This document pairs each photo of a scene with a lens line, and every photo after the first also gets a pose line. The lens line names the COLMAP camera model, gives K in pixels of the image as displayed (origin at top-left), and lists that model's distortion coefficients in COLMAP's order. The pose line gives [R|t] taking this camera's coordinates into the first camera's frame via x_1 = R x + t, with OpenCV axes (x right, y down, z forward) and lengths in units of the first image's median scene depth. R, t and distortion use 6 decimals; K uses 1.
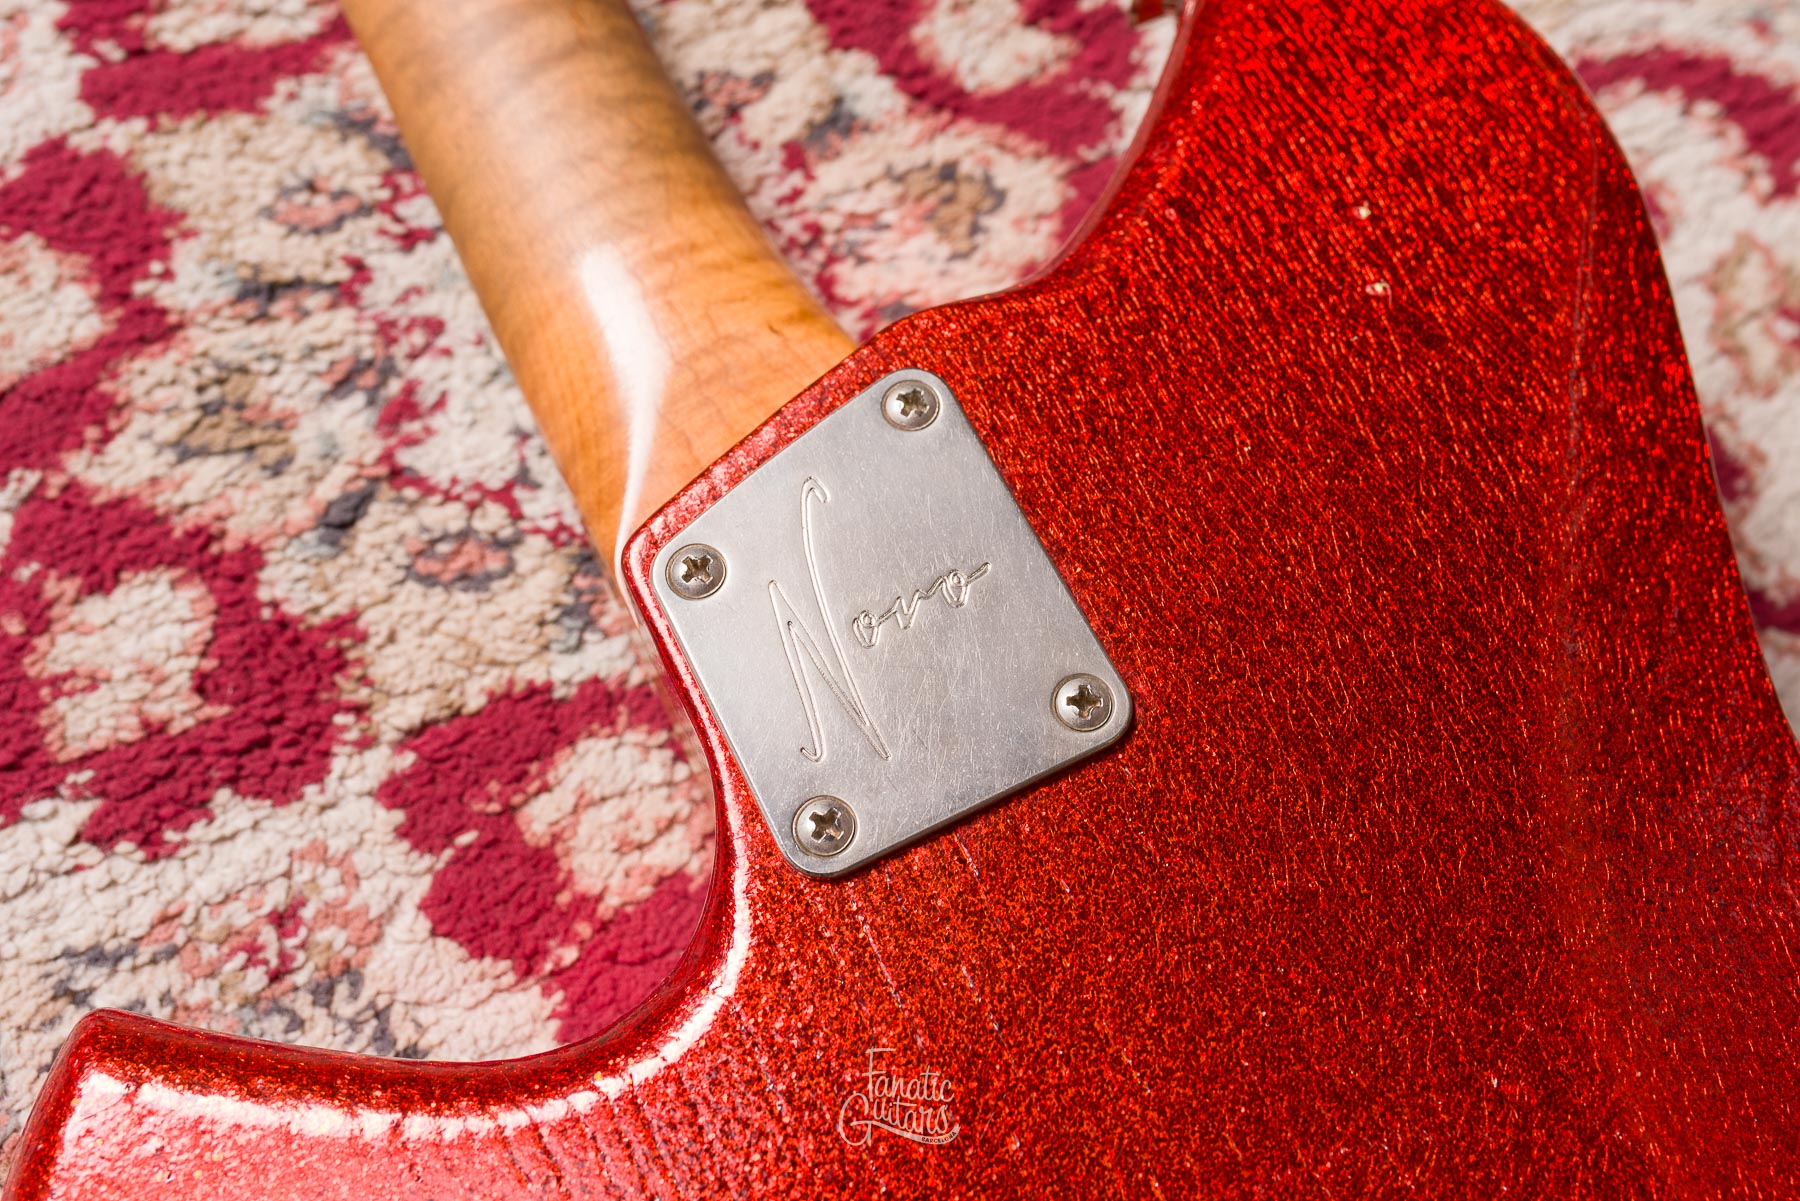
lens RADIAL K [[1836.0, 0, 900.6], [0, 1836.0, 600.6], [0, 0, 1]] dist [0.006120, -0.001737]
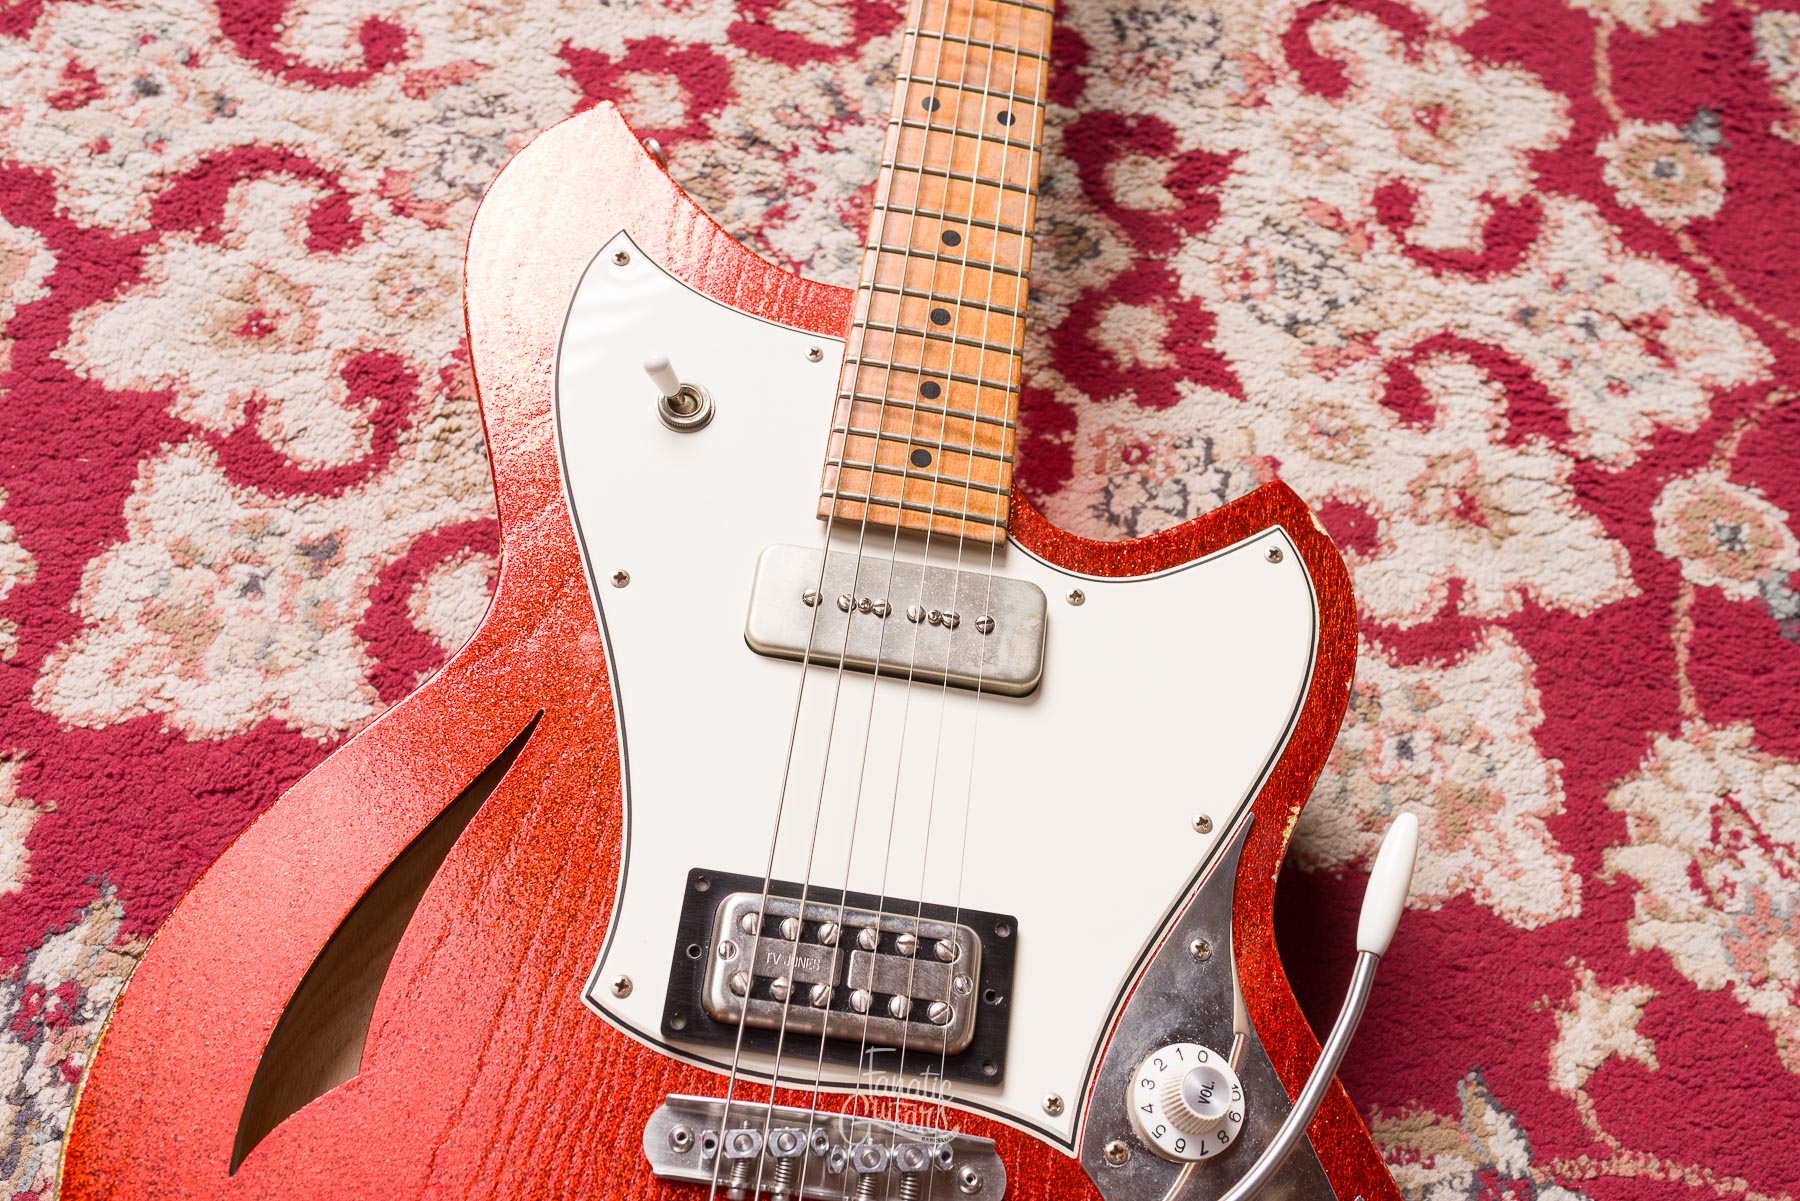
lens RADIAL K [[1753.2, 0, 901.7], [0, 1753.2, 602.9], [0, 0, 1]] dist [0.002543, -0.002413]
pose [[0.851201, 0.457680, -0.256878, 0.583165], [-0.474141, 0.880446, -0.002440, 0.232023], [0.225050, 0.123873, 0.966441, -0.885226]]
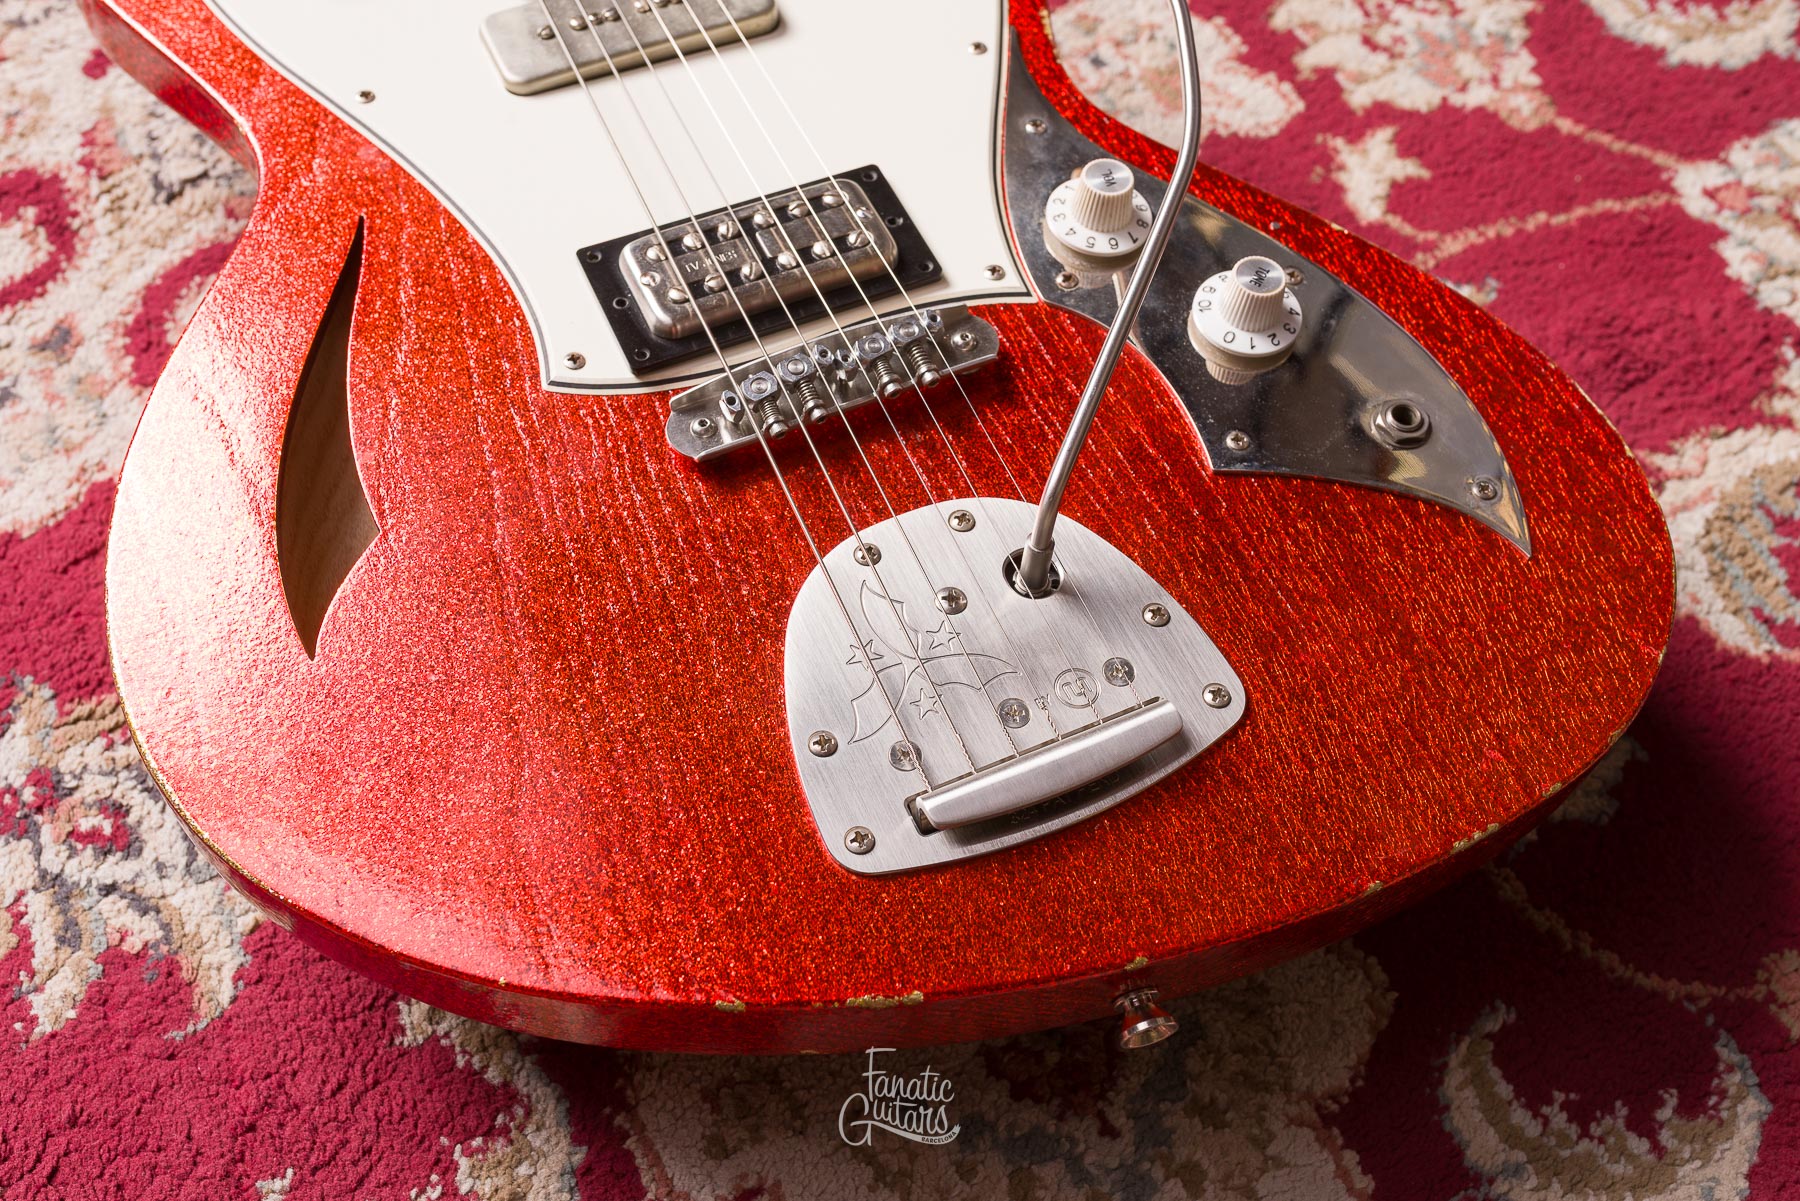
lens RADIAL K [[1767.3, 0, 902.0], [0, 1767.3, 600.7], [0, 0, 1]] dist [0.000051, 0.002943]
pose [[0.995557, -0.050244, -0.079640, 0.537892], [0.040077, 0.991412, -0.124479, 0.959387], [0.085211, 0.120734, 0.989021, -0.894444]]
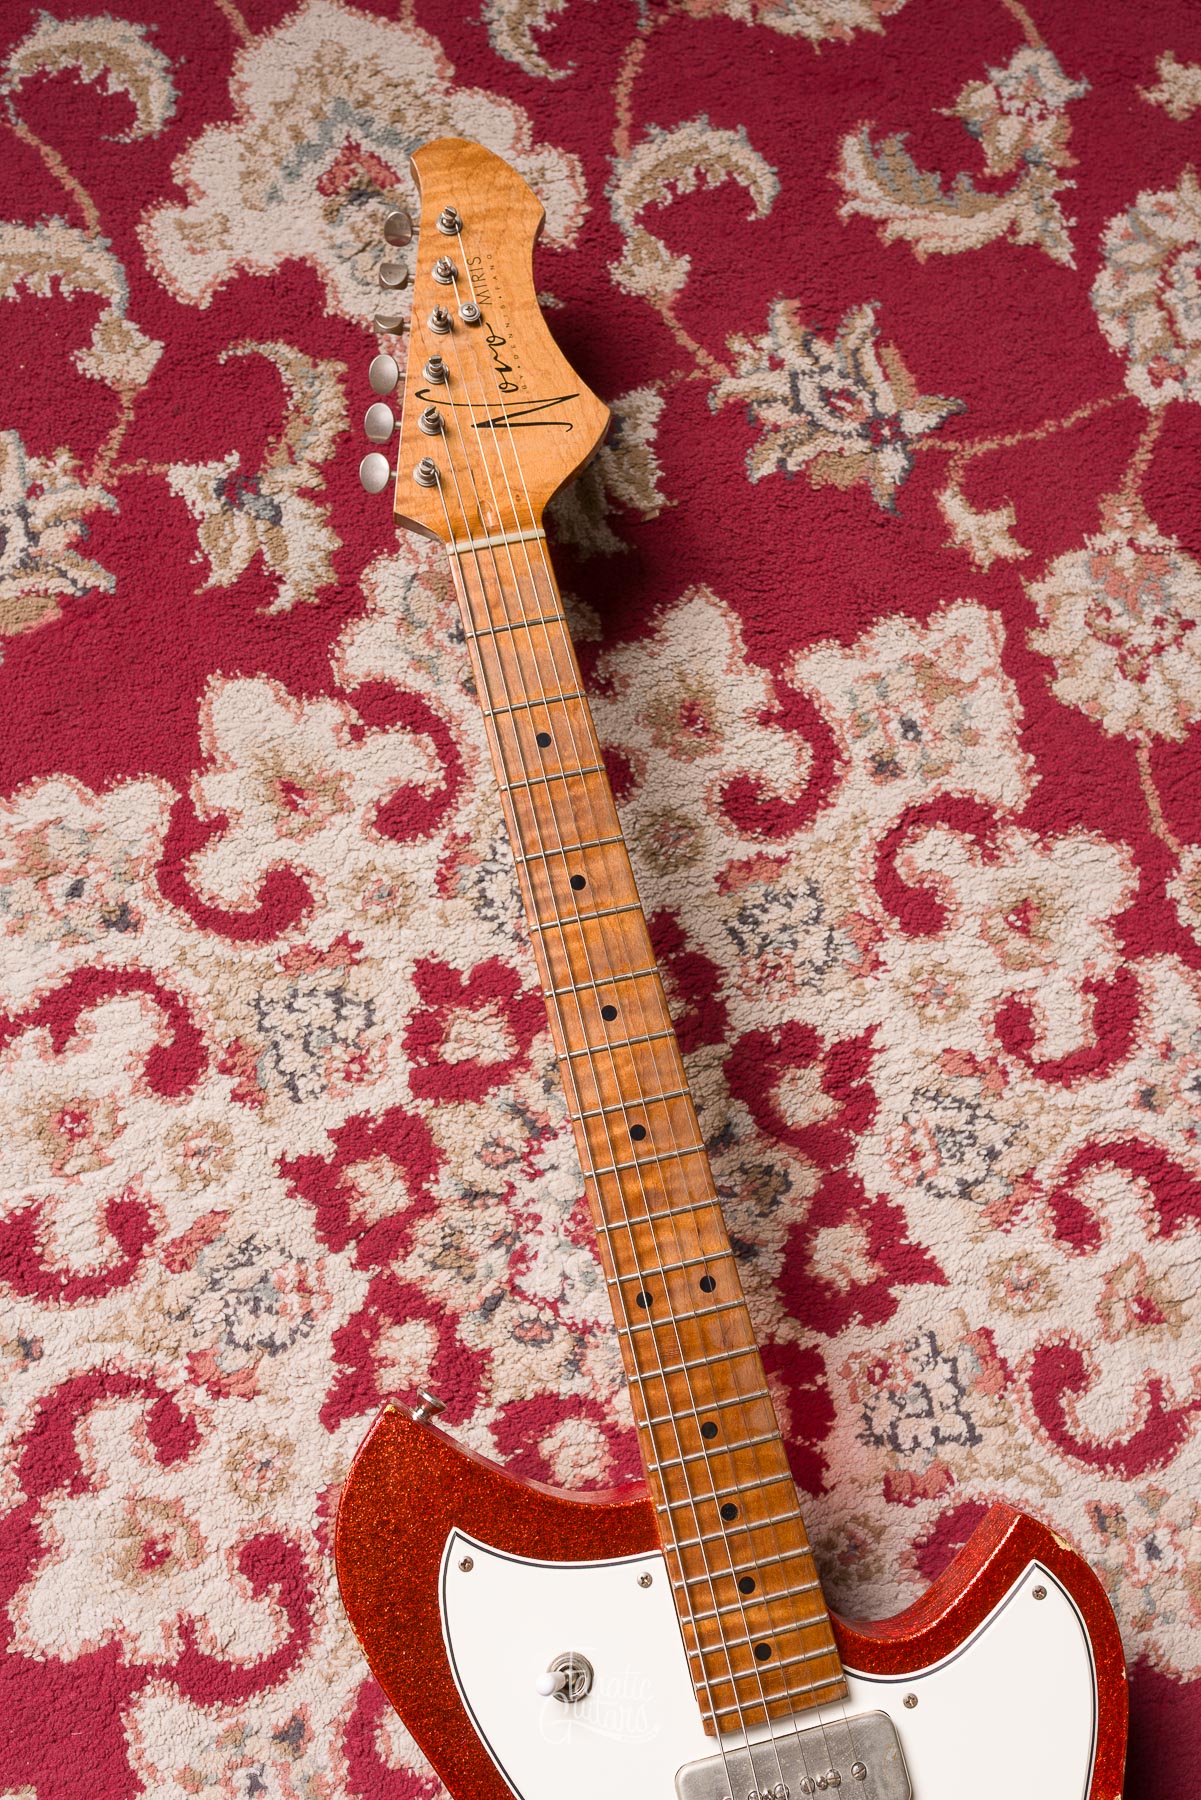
lens RADIAL K [[1740.9, 0, 598.5], [0, 1740.9, 900.2], [0, 0, 1]] dist [-0.000440, -0.001179]
pose [[0.971320, 0.211434, -0.108776, -0.015501], [-0.181910, 0.955391, 0.232674, -1.117609], [0.153119, -0.206214, 0.966453, -1.134341]]
